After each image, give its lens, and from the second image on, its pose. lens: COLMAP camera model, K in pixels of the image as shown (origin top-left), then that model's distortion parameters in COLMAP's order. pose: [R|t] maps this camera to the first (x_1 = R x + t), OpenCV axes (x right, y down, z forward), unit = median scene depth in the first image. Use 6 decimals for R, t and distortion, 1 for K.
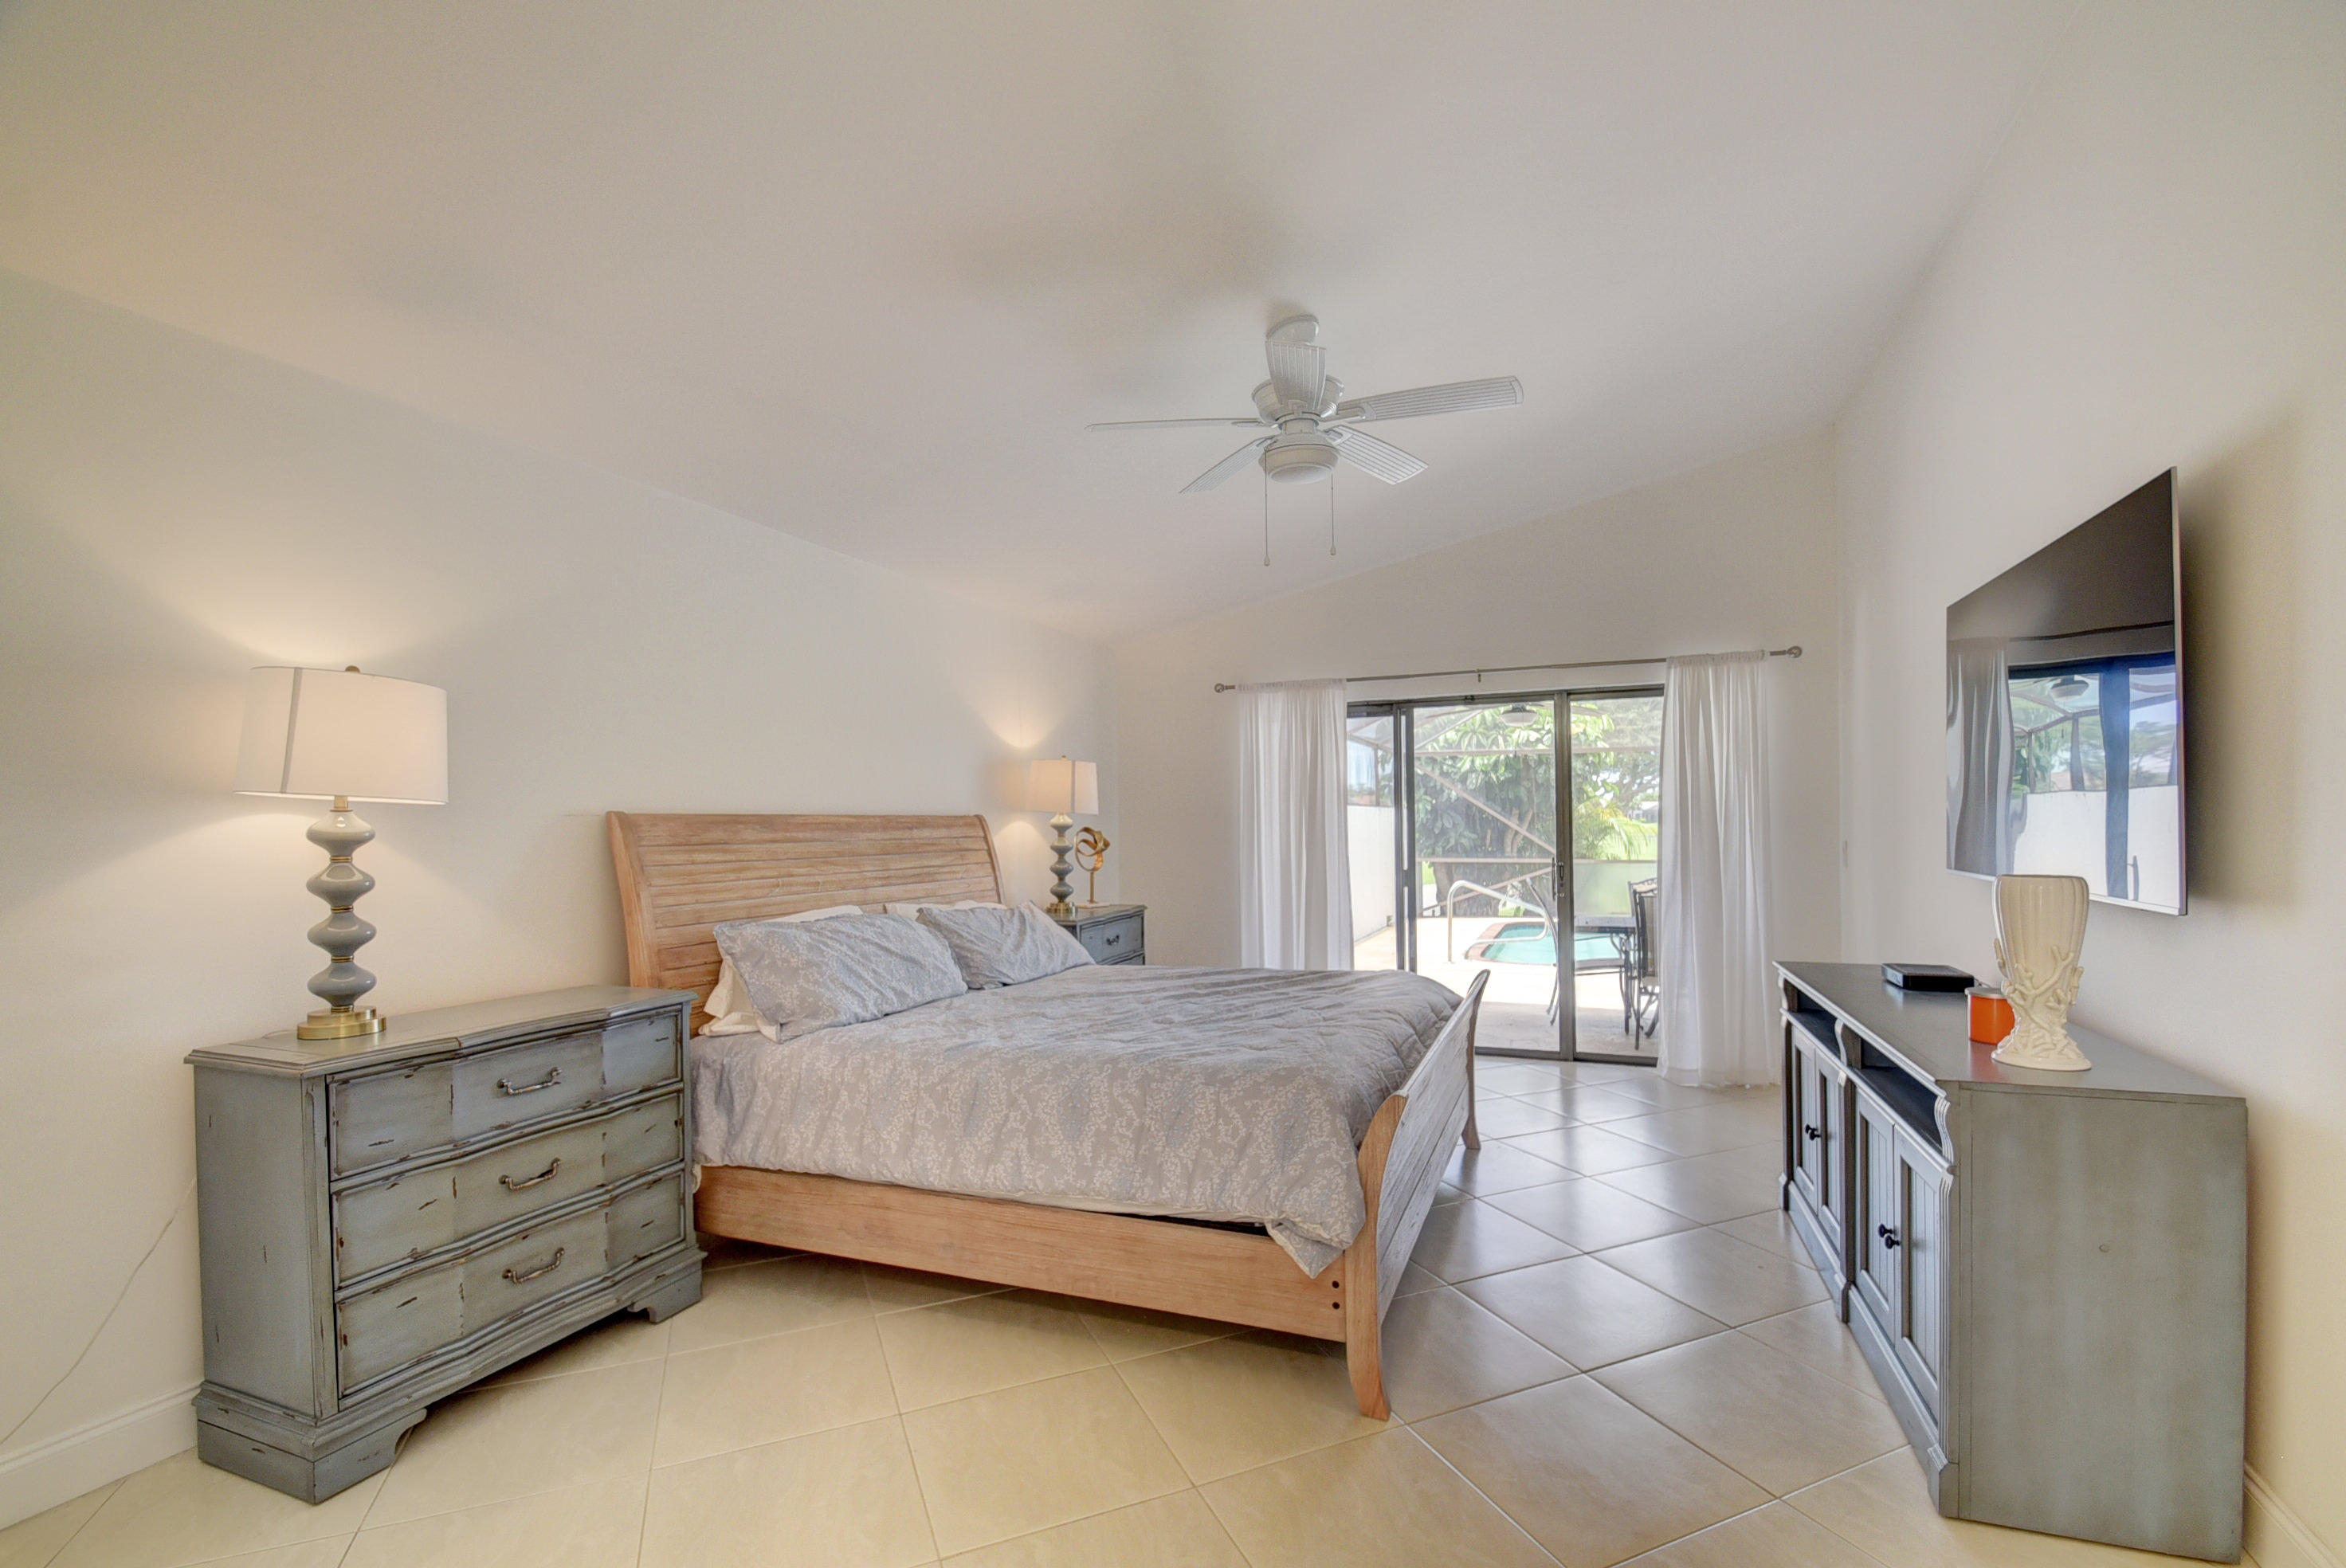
lens RADIAL K [[1029.5, 0, 1179.0], [0, 1029.5, 834.3], [0, 0, 1]] dist [0.005216, -0.011371]
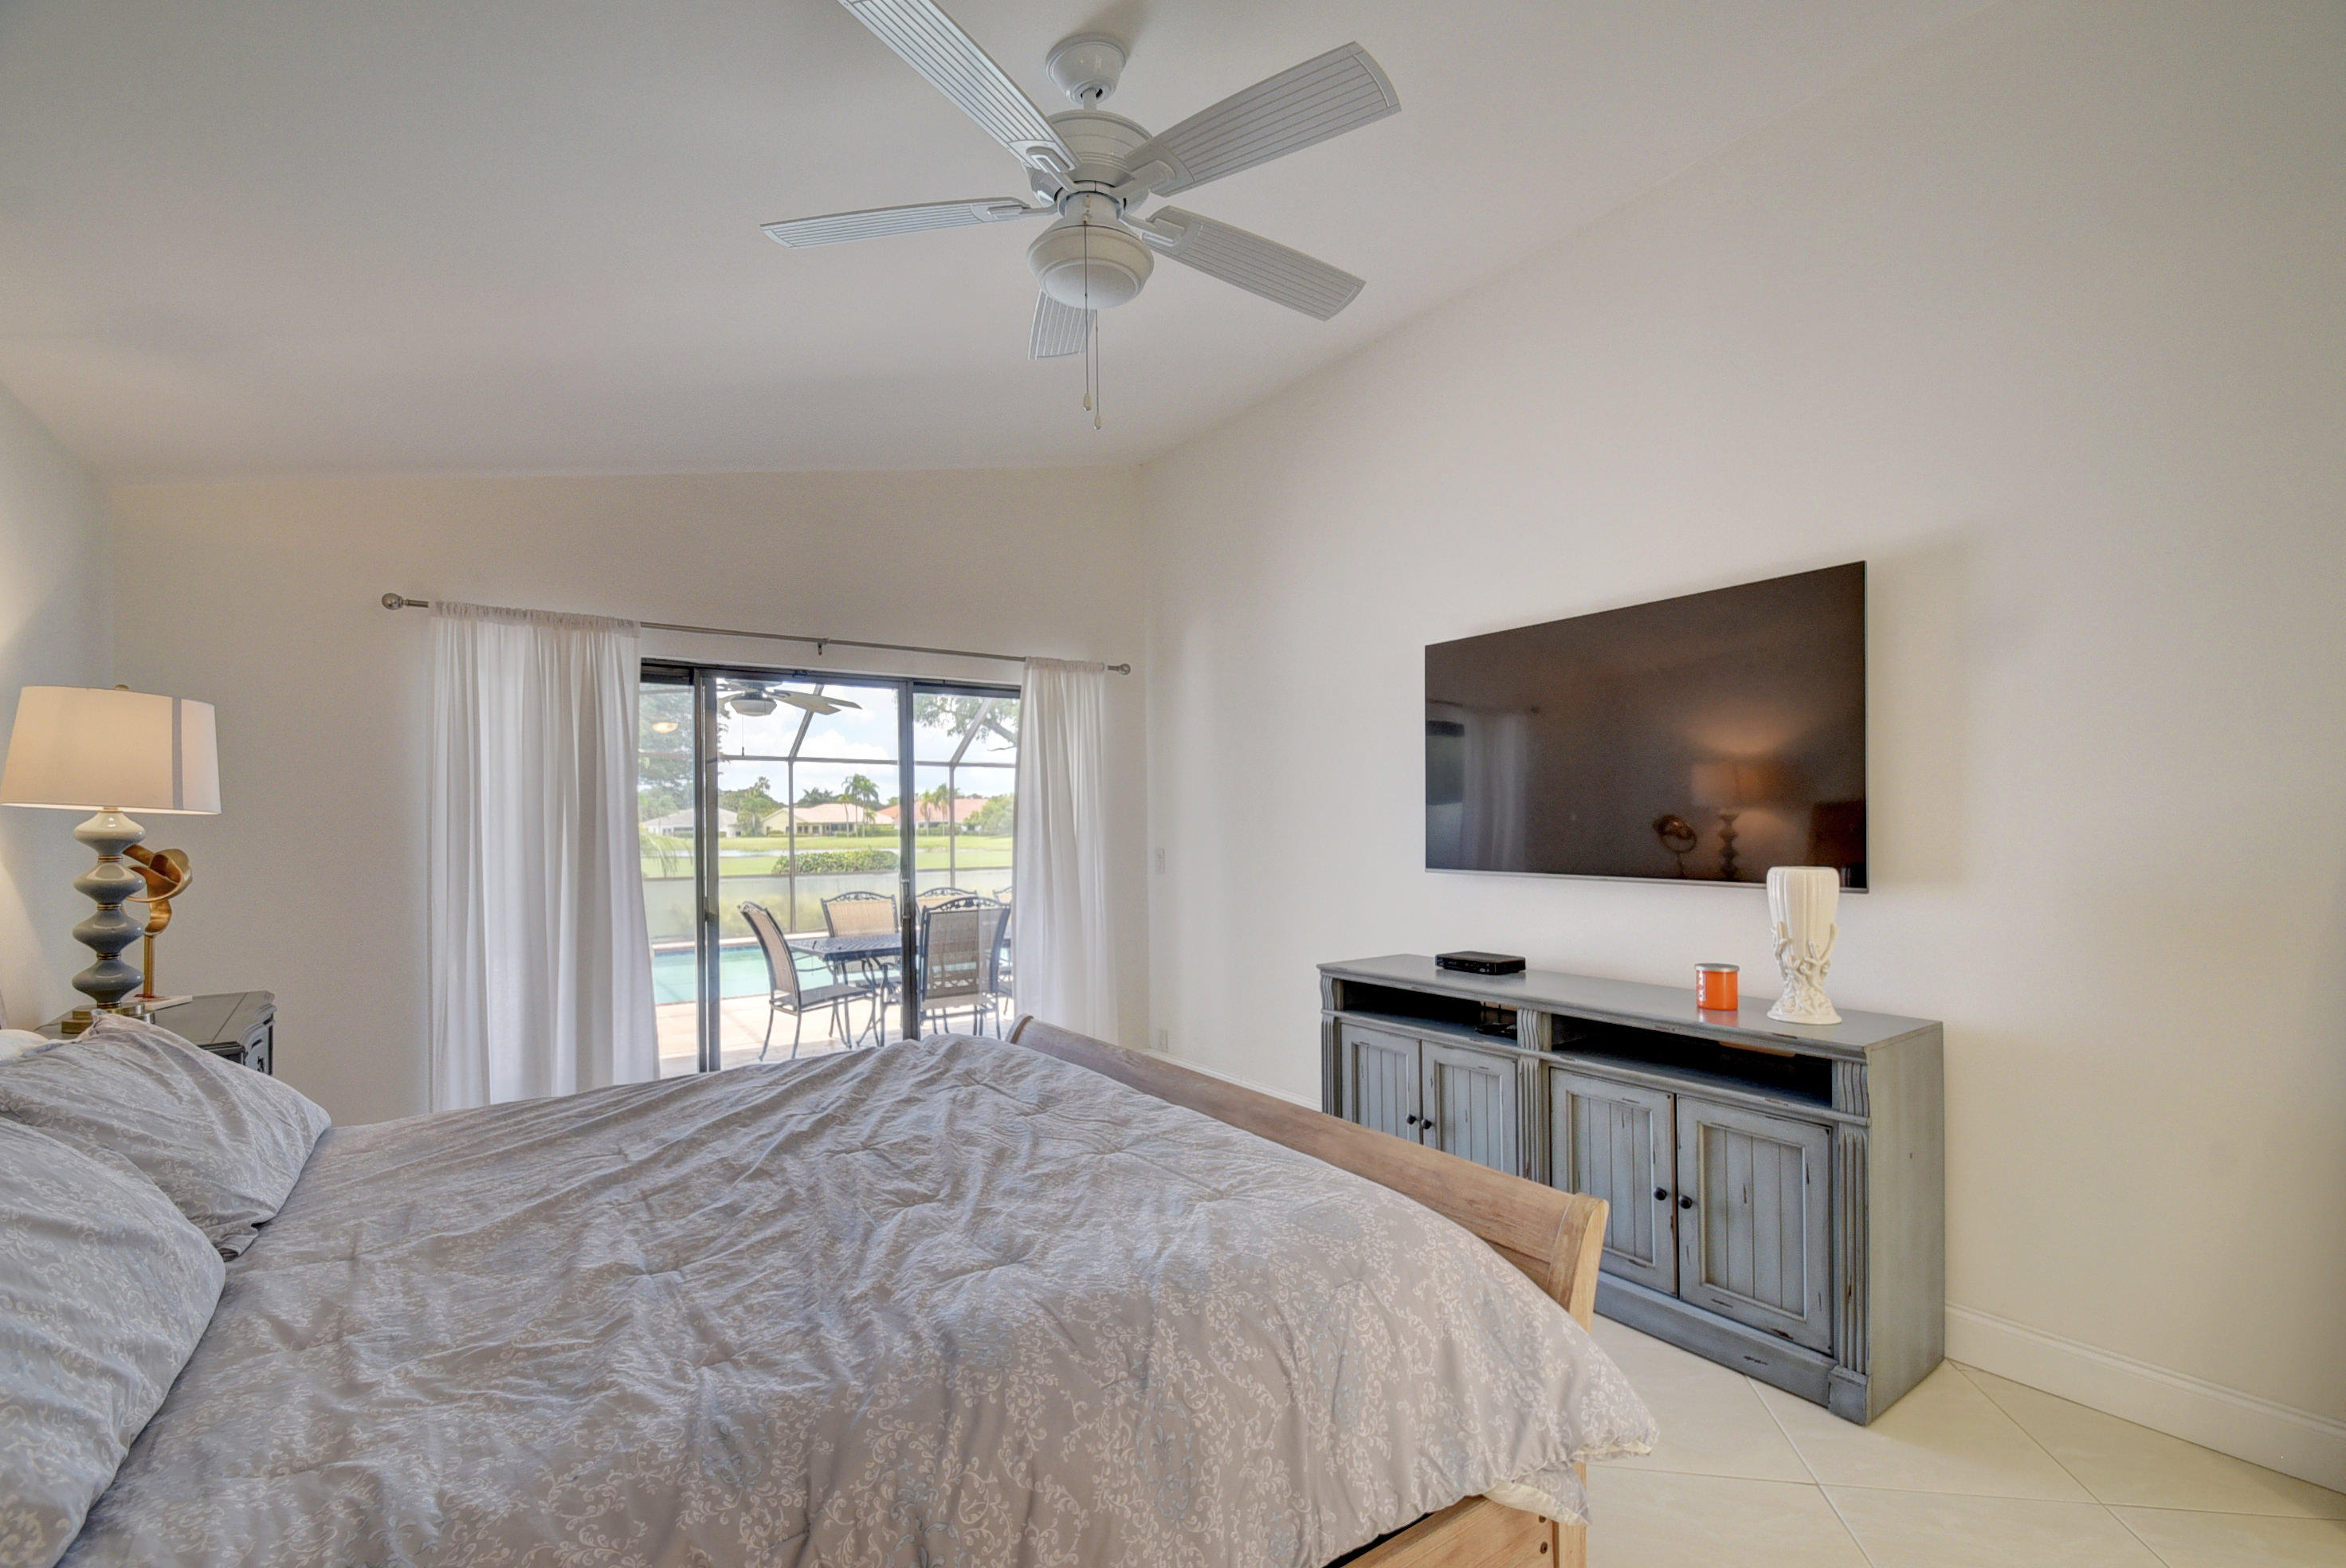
lens RADIAL K [[1029.5, 0, 1192.3], [0, 1029.5, 822.3], [0, 0, 1]] dist [0.005216, -0.011371]
pose [[0.548020, 0.008820, 0.836419, -0.229374], [0.013160, 0.999730, -0.019164, -0.000270], [-0.836362, 0.021509, 0.547756, 0.352556]]
